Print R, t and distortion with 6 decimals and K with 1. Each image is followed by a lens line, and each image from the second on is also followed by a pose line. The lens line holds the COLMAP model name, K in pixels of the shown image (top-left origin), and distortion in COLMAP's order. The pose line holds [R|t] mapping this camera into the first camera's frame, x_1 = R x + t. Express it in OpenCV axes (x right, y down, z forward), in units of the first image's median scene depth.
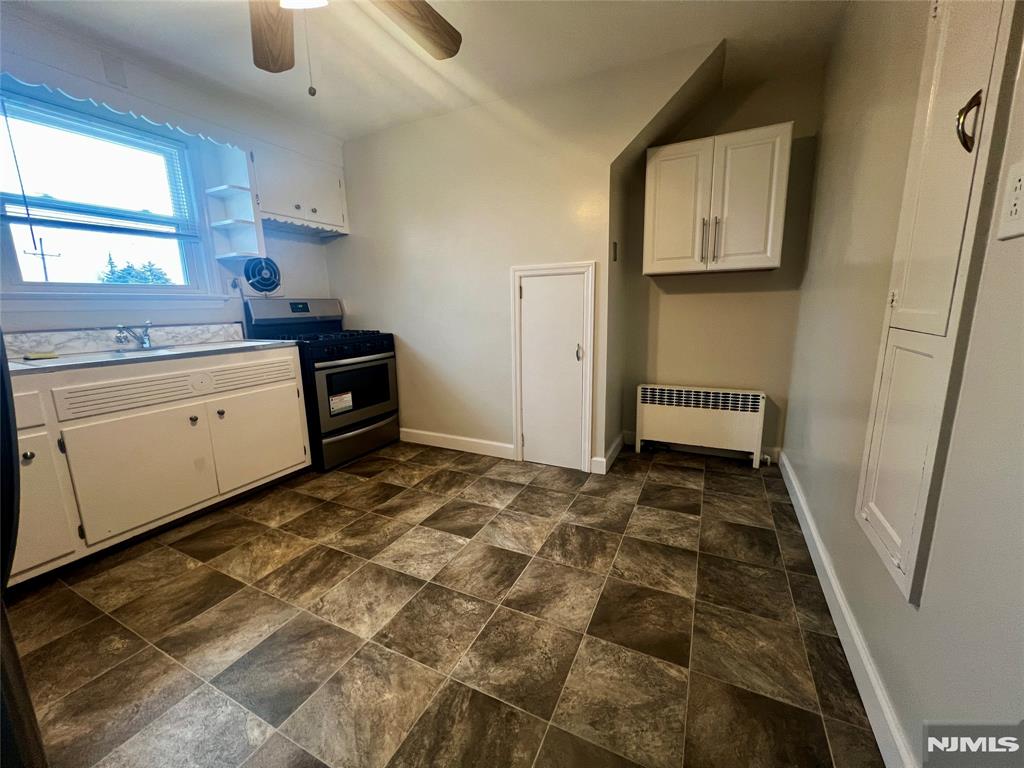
lens RADIAL K [[408.8, 0, 512.4], [0, 408.8, 382.4], [0, 0, 1]] dist [-0.001546, 0.000388]
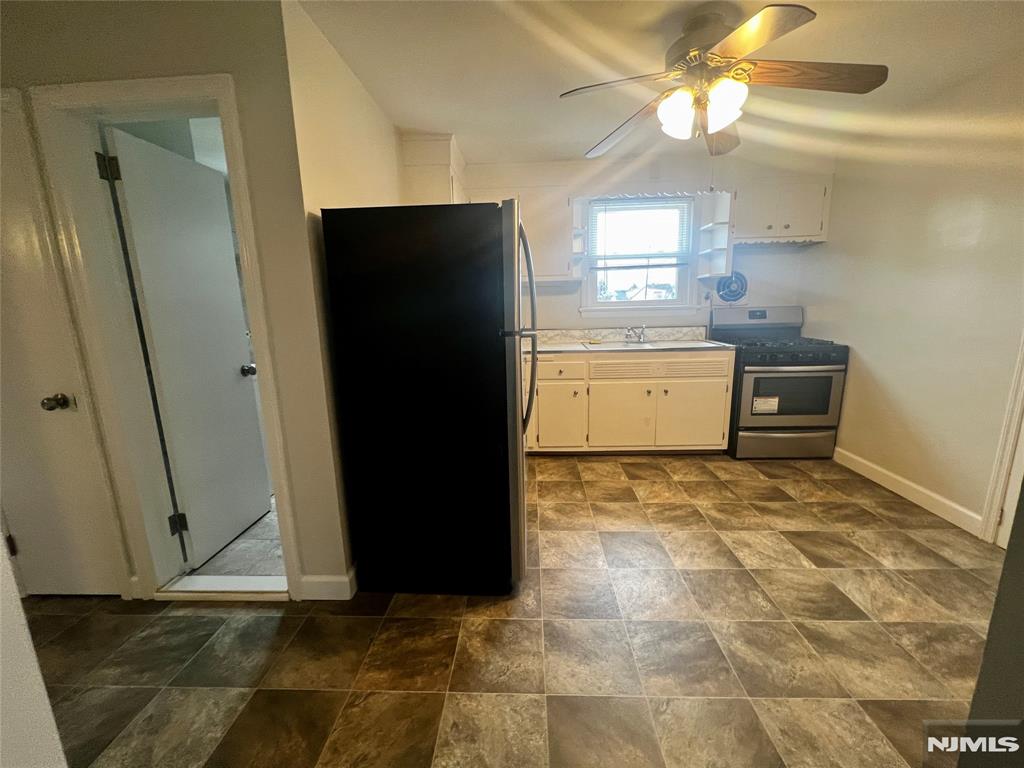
lens RADIAL K [[408.8, 0, 512.4], [0, 408.8, 382.4], [0, 0, 1]] dist [-0.001546, 0.000388]
pose [[0.406101, 0.185455, -0.894812, 0.319678], [-0.152988, 0.979168, 0.133507, -0.060286], [0.900931, 0.082678, 0.426014, -0.099226]]
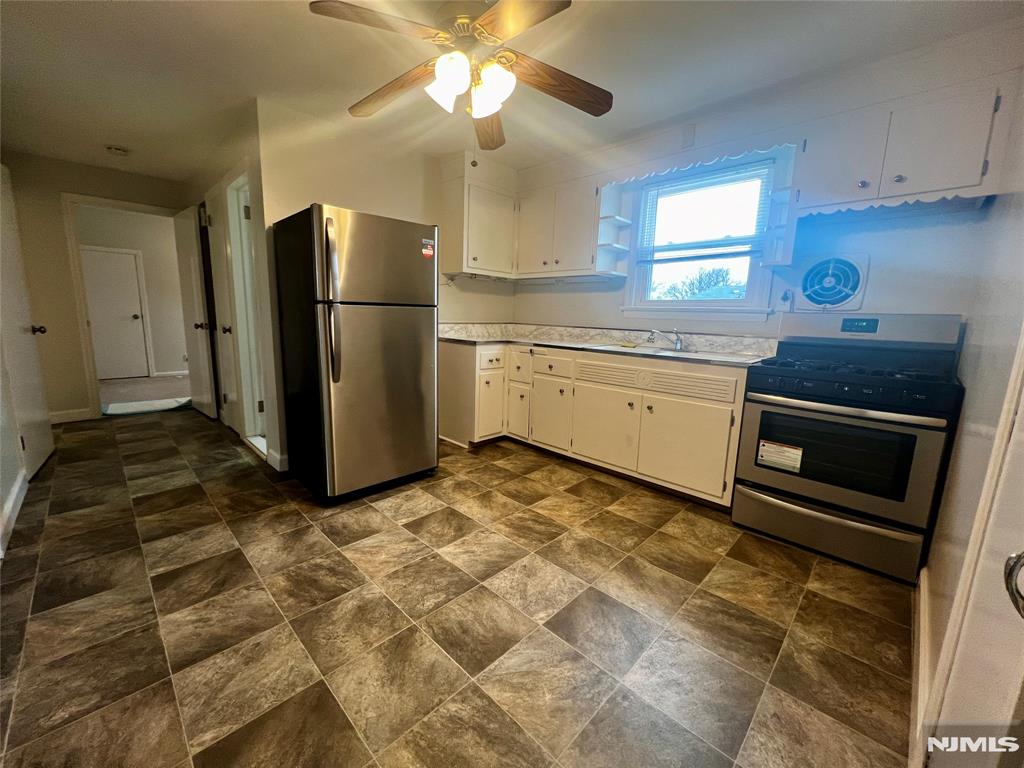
lens RADIAL K [[408.8, 0, 512.4], [0, 408.8, 382.4], [0, 0, 1]] dist [-0.001546, 0.000388]
pose [[-0.310108, 0.169964, -0.935385, 0.445109], [-0.197805, 0.950823, 0.238347, -0.177171], [0.929896, 0.258937, -0.261238, 0.825575]]
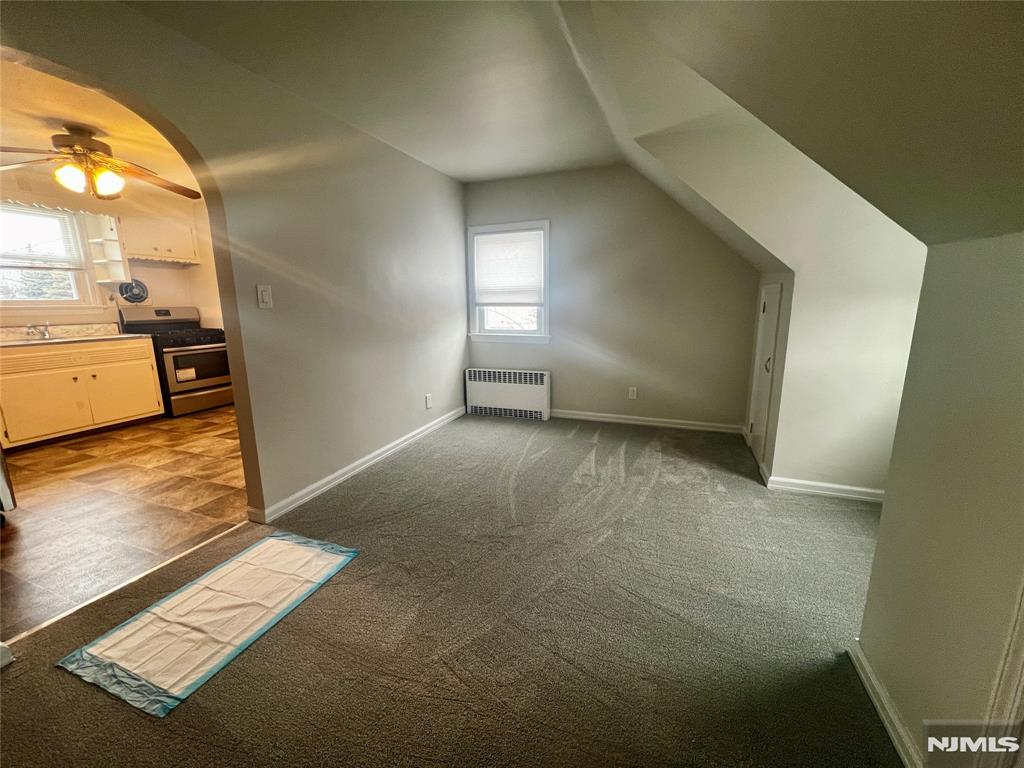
lens RADIAL K [[408.8, 0, 512.4], [0, 408.8, 382.4], [0, 0, 1]] dist [-0.001546, 0.000388]
pose [[0.996121, -0.005195, 0.087837, 0.804244], [0.004735, 0.999974, 0.005451, 0.089973], [-0.087863, -0.005014, 0.996120, -0.785206]]
